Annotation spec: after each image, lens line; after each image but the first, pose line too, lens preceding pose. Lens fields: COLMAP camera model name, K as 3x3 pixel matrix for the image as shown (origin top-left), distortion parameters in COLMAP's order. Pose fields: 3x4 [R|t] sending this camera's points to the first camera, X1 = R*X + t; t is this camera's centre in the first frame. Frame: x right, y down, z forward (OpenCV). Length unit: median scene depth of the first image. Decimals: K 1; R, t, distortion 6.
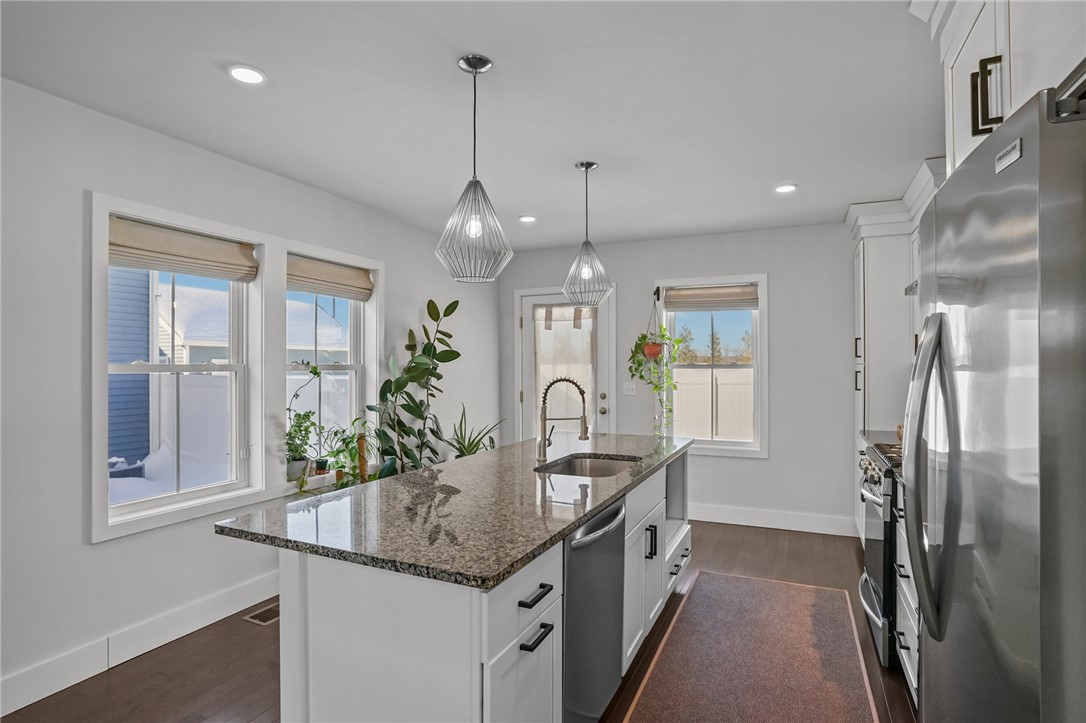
lens RADIAL K [[564.8, 0, 549.5], [0, 564.8, 364.7], [0, 0, 1]] dist [-0.039879, 0.010957]
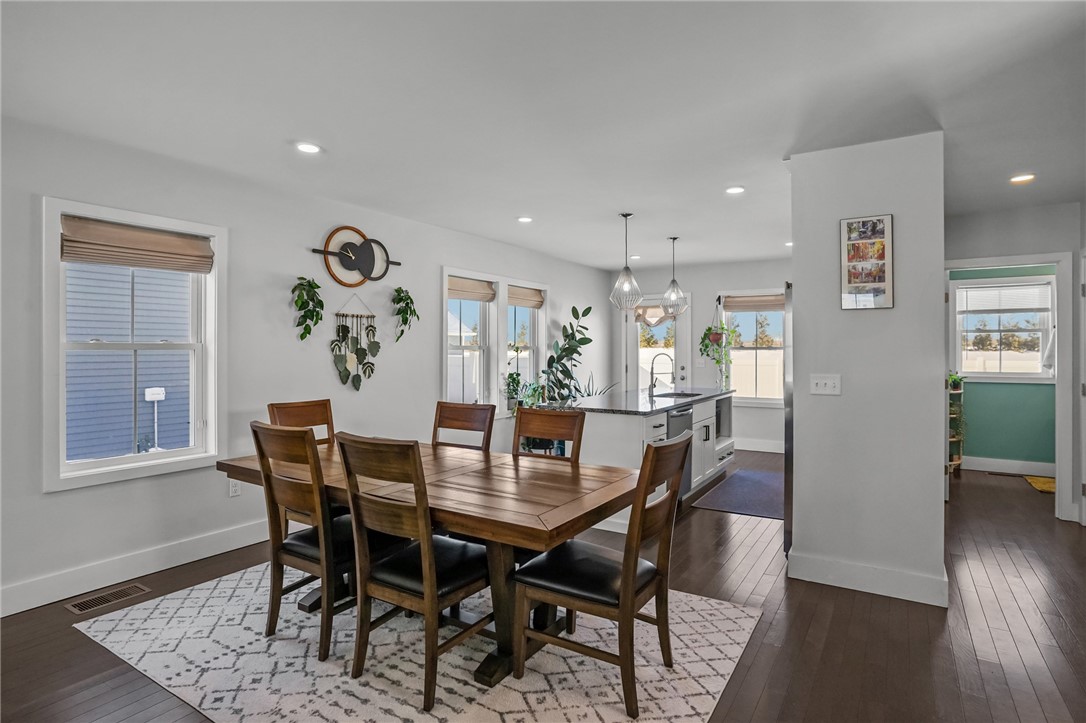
lens RADIAL K [[564.8, 0, 553.7], [0, 564.8, 356.4], [0, 0, 1]] dist [-0.039879, 0.010957]
pose [[0.991698, 0.004759, -0.128501, -0.060111], [-0.002775, 0.999874, 0.015614, 0.003155], [0.128559, -0.015128, 0.991586, -0.616512]]
